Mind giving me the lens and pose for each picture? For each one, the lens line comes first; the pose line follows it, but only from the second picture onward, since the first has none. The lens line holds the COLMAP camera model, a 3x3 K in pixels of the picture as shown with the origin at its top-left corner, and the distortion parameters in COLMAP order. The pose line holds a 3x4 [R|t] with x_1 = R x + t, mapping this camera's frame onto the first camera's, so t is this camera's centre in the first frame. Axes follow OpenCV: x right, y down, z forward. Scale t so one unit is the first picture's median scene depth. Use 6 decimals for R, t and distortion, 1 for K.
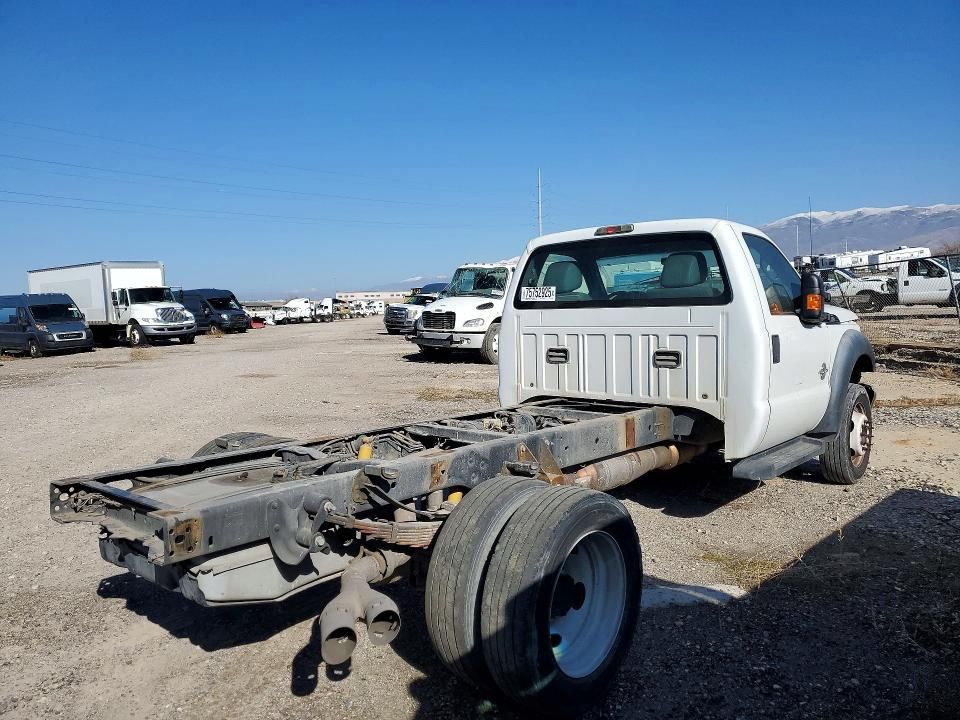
lens RADIAL K [[744.3, 0, 476.0], [0, 744.3, 356.9], [0, 0, 1]] dist [0.048386, -0.036299]
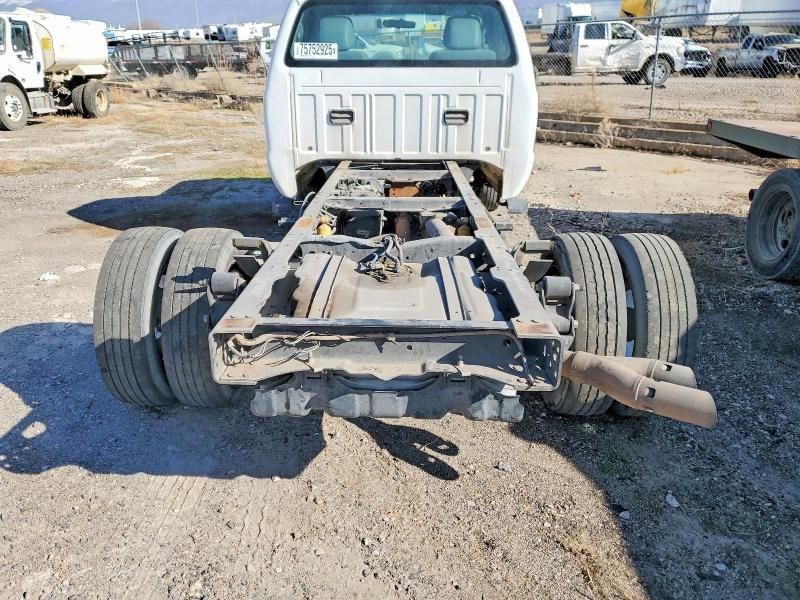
lens RADIAL K [[620.2, 0, 383.4], [0, 620.2, 302.9], [0, 0, 1]] dist [0.048386, -0.036299]
pose [[0.779984, -0.201833, 0.592359, -0.426550], [0.025147, 0.955907, 0.292591, -0.006993], [-0.625294, -0.213320, 0.750668, 0.281817]]
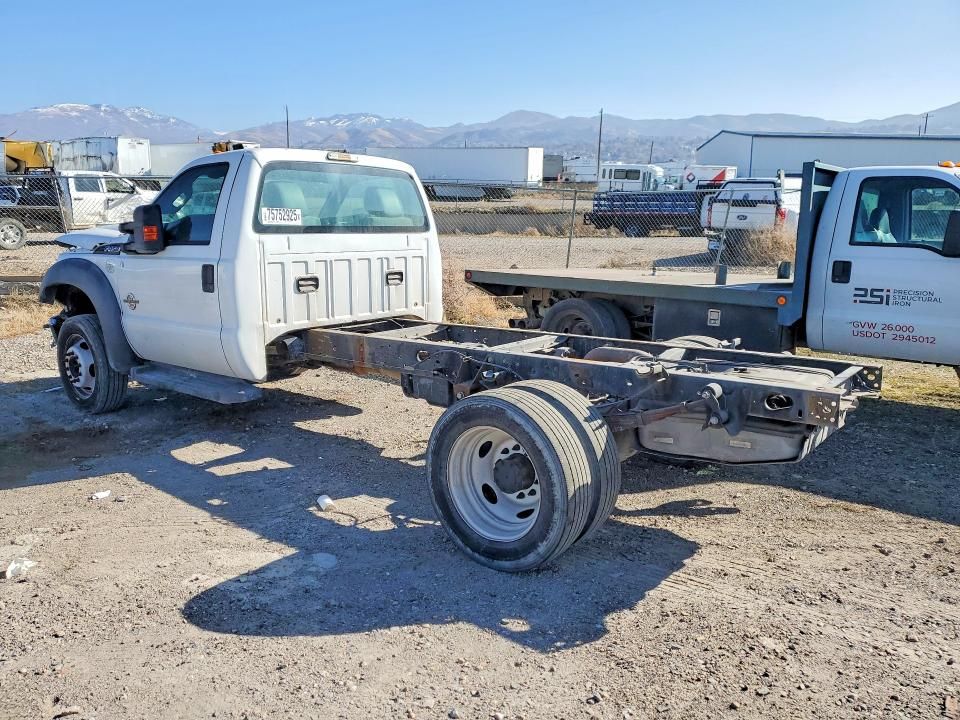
lens RADIAL K [[744.3, 0, 483.2], [0, 744.3, 359.9], [0, 0, 1]] dist [0.048386, -0.036299]
pose [[-0.048821, -0.160916, 0.985760, -0.893016], [0.061001, 0.984614, 0.163750, -0.051573], [-0.996943, 0.068127, -0.038254, 0.867562]]
